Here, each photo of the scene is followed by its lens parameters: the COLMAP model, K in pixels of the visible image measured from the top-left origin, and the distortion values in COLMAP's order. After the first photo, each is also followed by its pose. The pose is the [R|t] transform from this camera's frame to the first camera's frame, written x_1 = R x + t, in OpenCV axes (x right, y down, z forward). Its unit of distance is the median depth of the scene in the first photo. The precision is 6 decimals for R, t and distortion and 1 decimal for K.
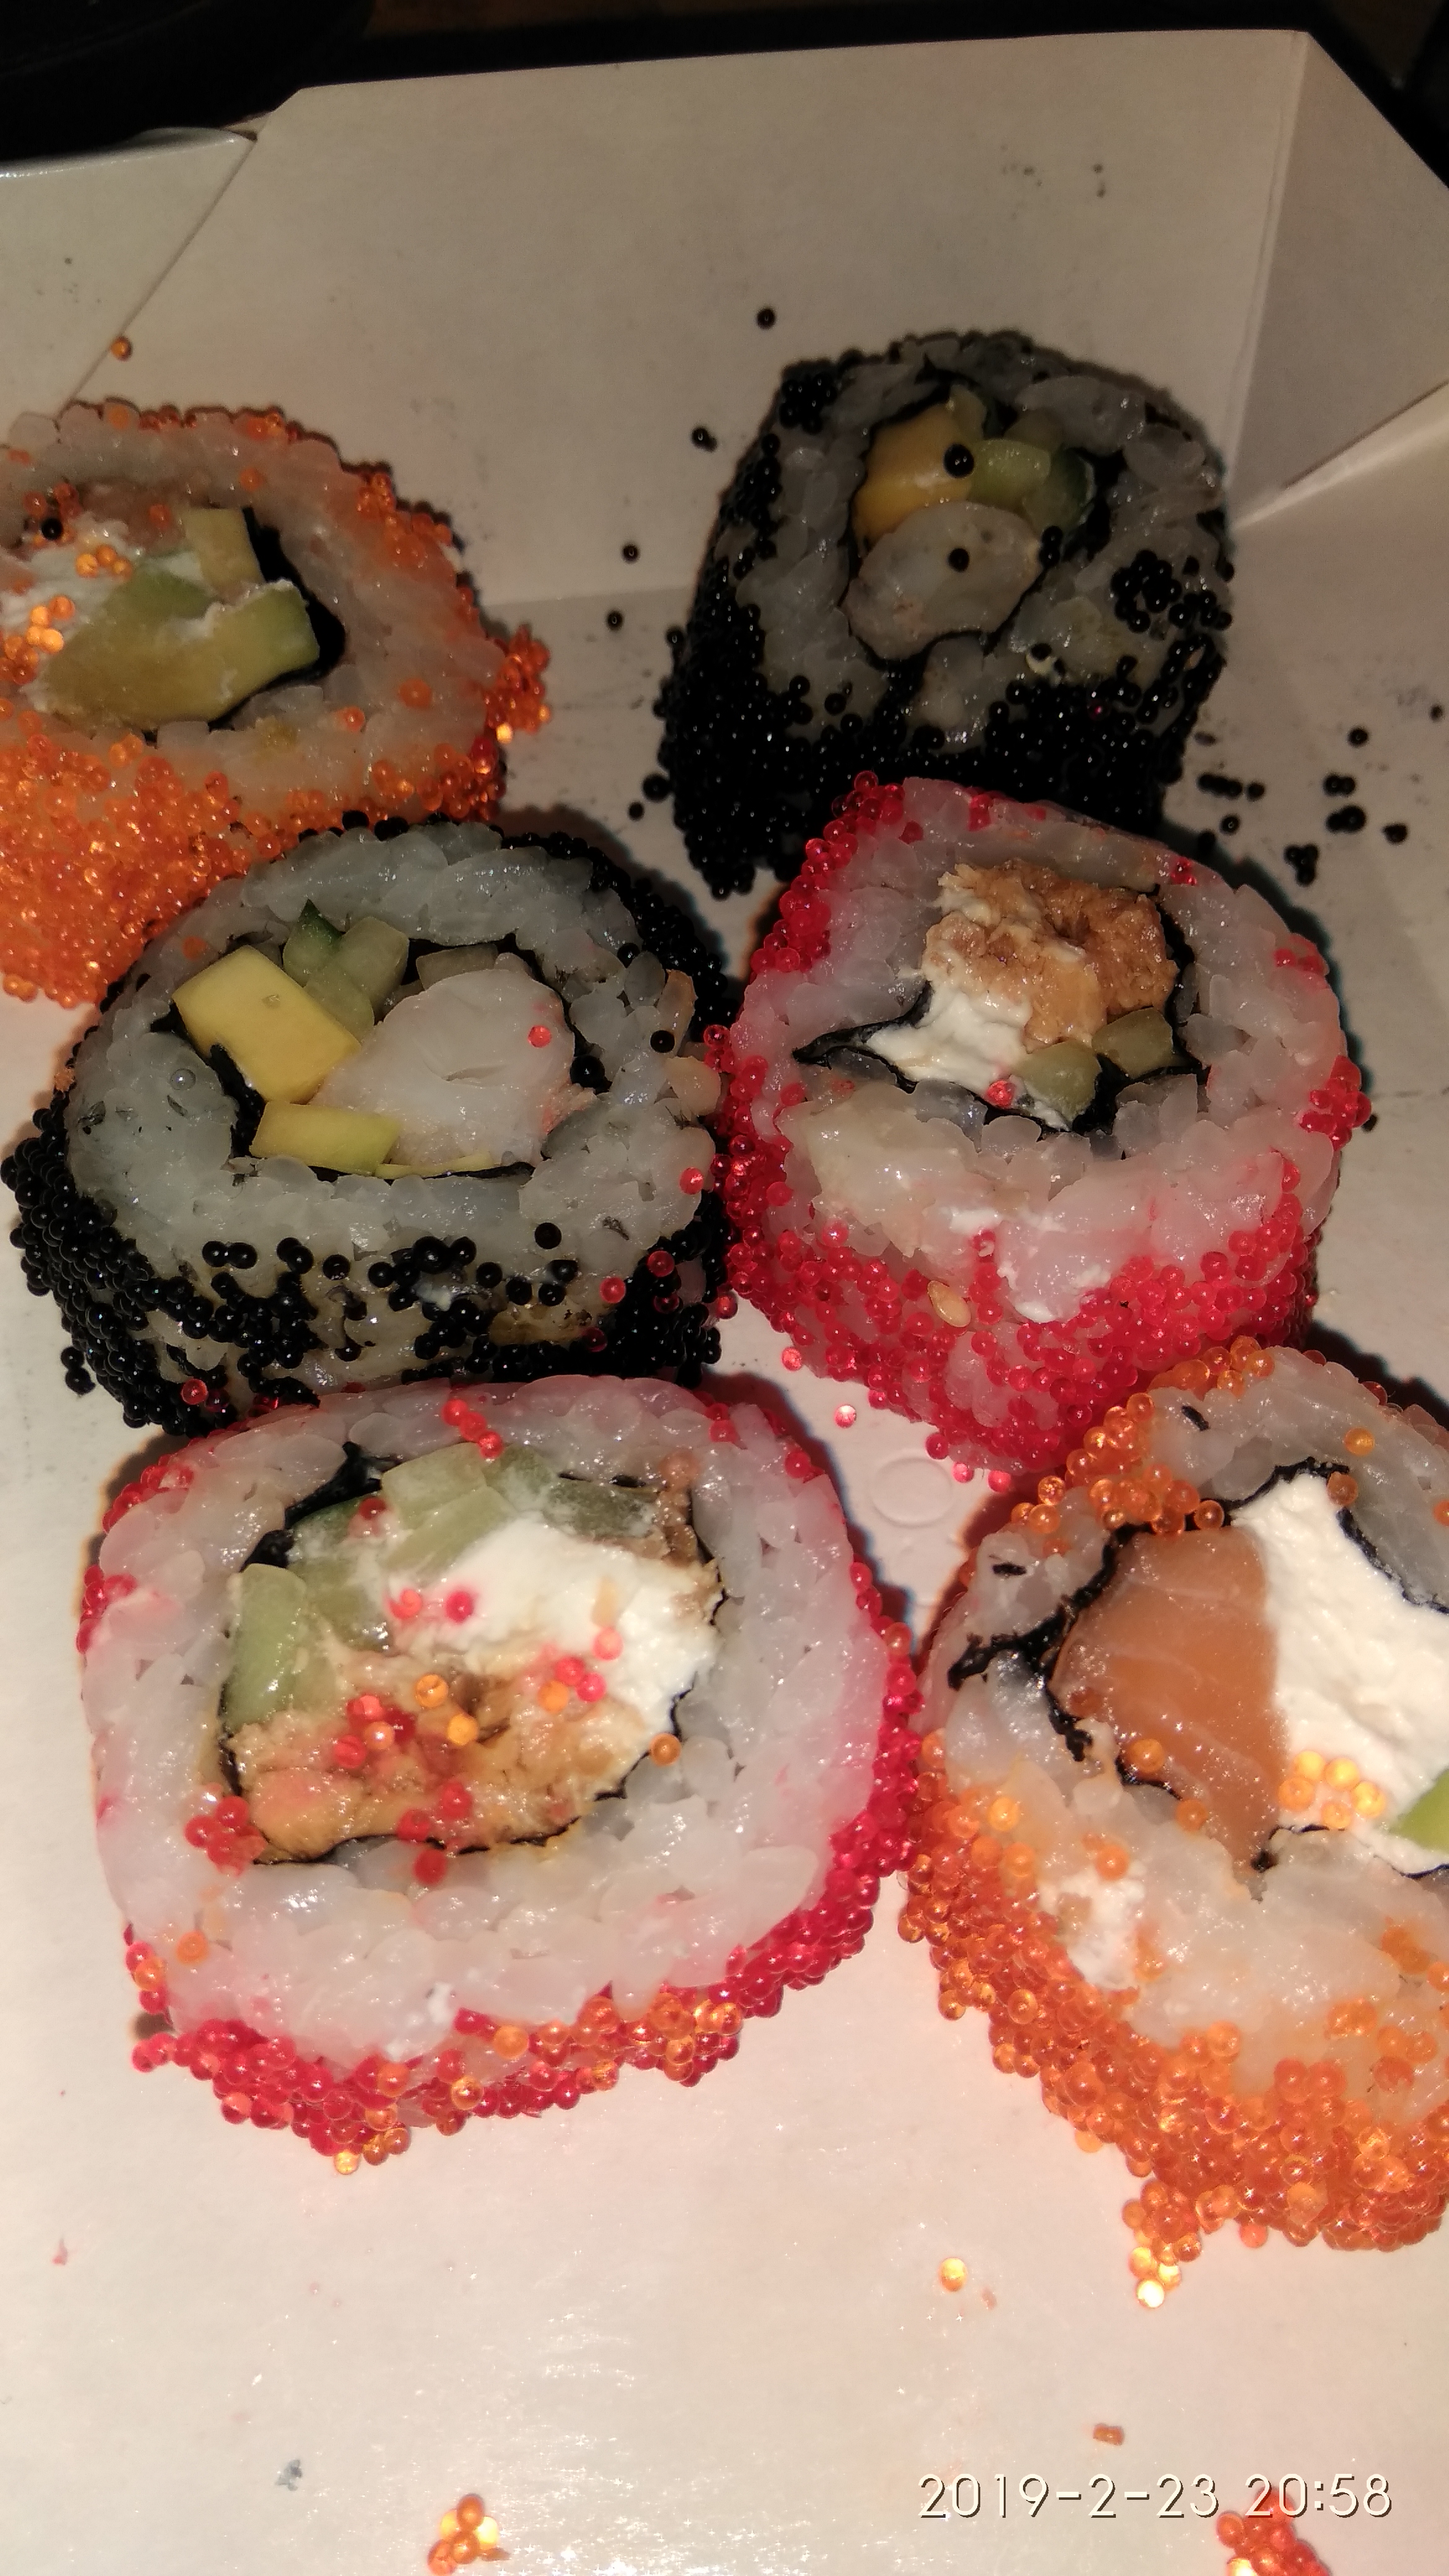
lens RADIAL K [[2039.4, 0, 724.5], [0, 2039.4, 1288.0], [0, 0, 1]] dist [0.127175, -0.270156]
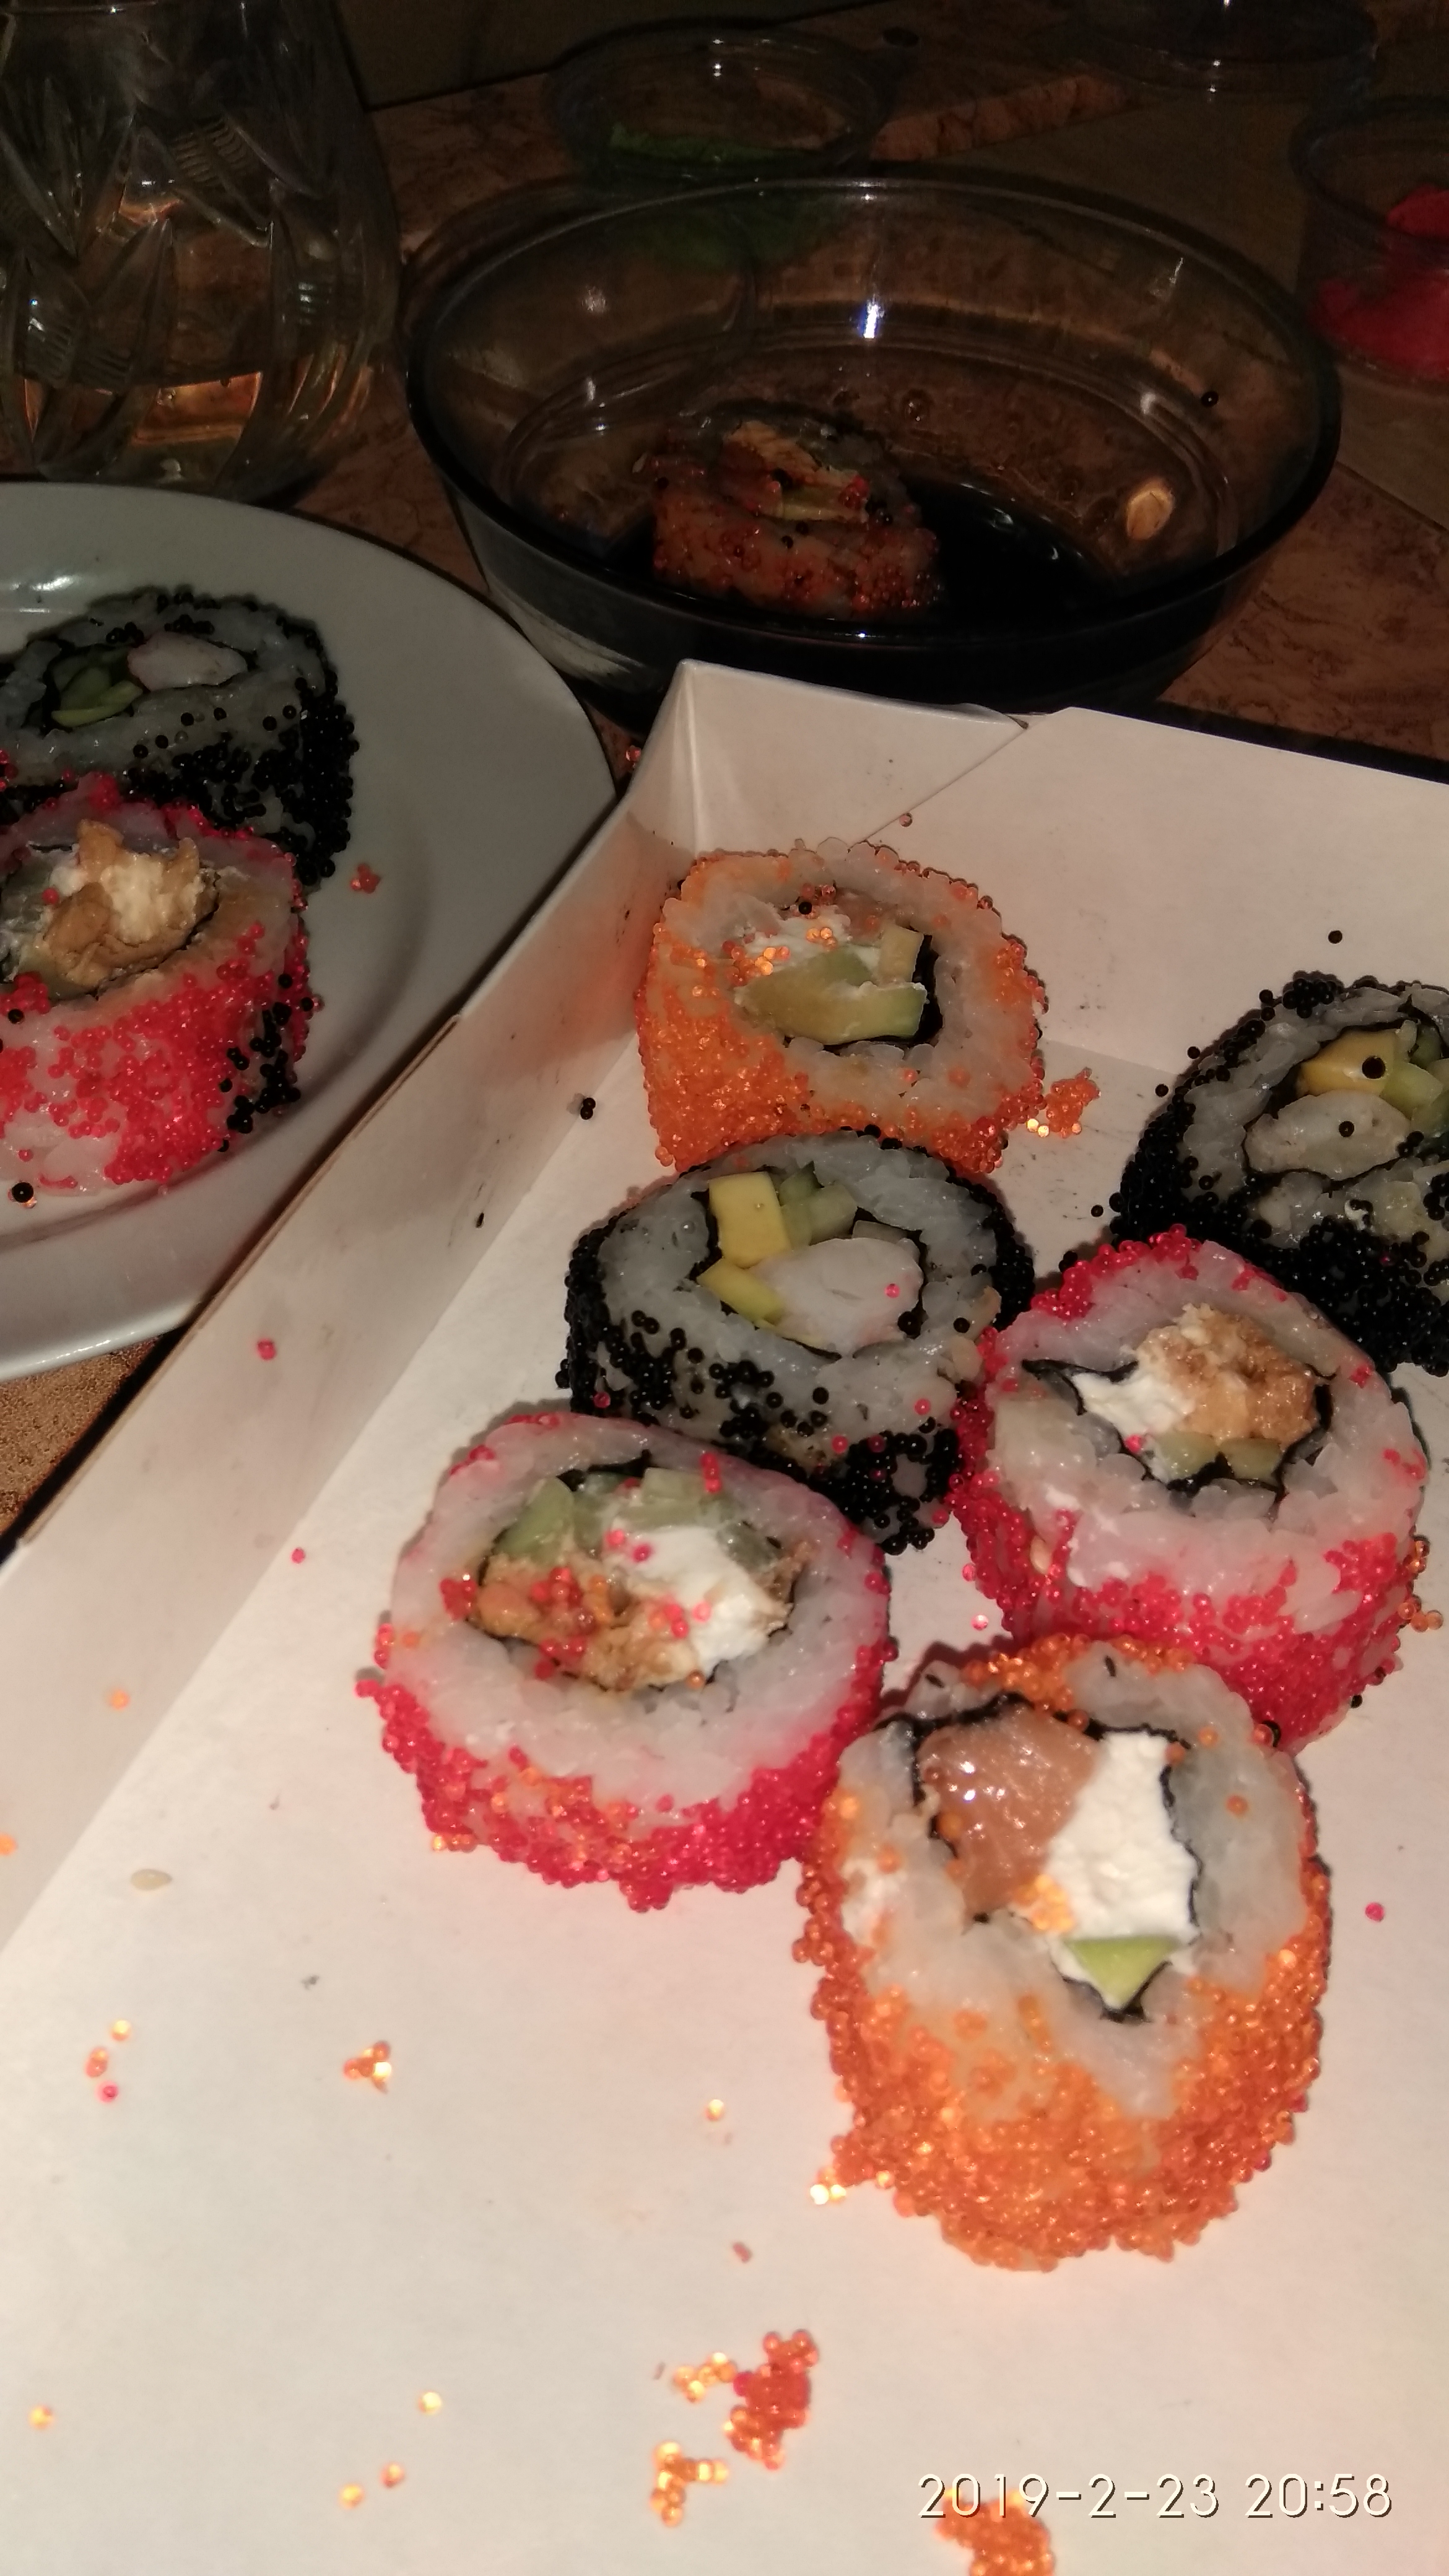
lens RADIAL K [[2039.4, 0, 724.5], [0, 2039.4, 1288.0], [0, 0, 1]] dist [0.127175, -0.270156]
pose [[0.832414, 0.391689, -0.392004, 0.421537], [-0.457280, 0.885092, -0.086645, 0.068728], [0.313022, 0.251380, 0.915874, -0.463287]]
